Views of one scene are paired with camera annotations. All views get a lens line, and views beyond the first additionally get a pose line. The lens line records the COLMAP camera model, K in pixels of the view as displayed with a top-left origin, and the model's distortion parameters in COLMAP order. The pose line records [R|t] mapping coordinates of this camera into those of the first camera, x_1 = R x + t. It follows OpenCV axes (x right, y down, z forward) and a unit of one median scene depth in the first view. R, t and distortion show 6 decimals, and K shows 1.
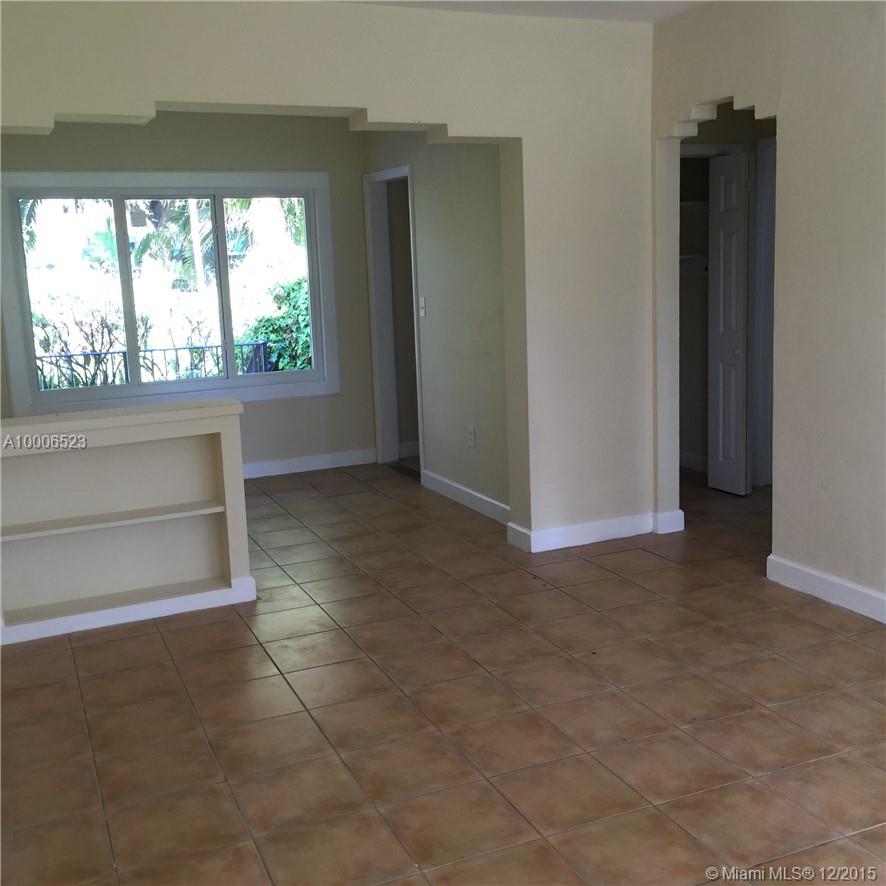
lens RADIAL K [[1012.5, 0, 449.3], [0, 1012.5, 442.4], [0, 0, 1]] dist [0.079987, -0.082661]
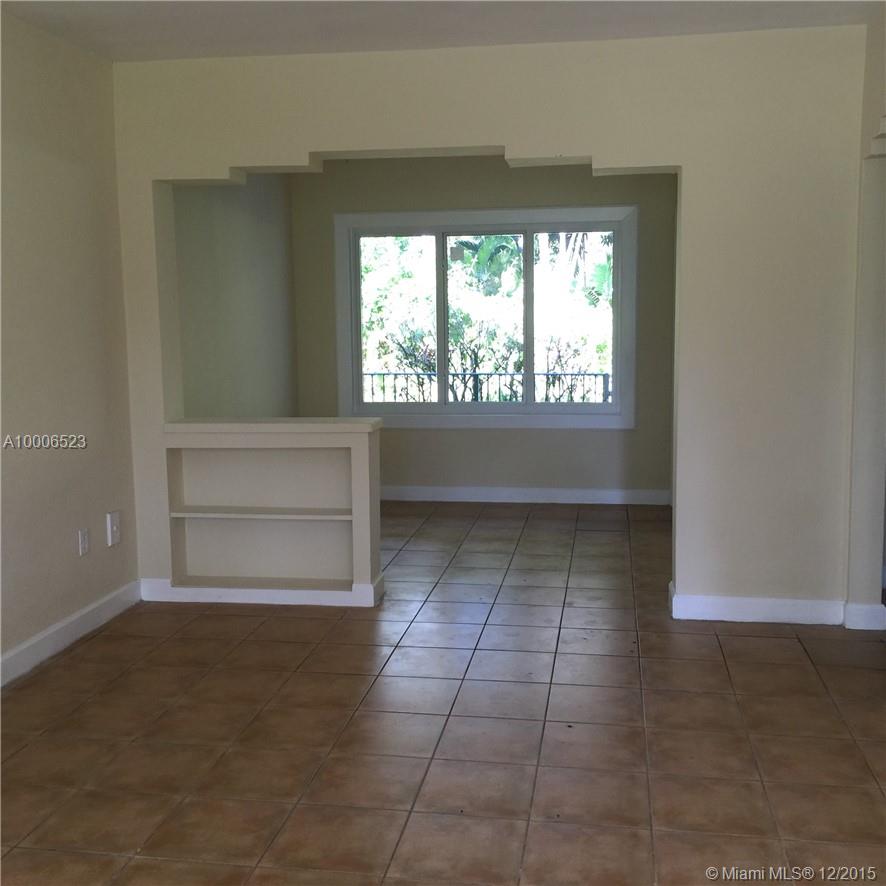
lens RADIAL K [[1012.5, 0, 449.3], [0, 1012.5, 442.4], [0, 0, 1]] dist [0.079987, -0.082661]
pose [[0.841152, 0.101763, -0.531138, 0.436271], [-0.116012, 0.993226, 0.006572, -0.034916], [0.528209, 0.056090, 0.847260, 0.126371]]
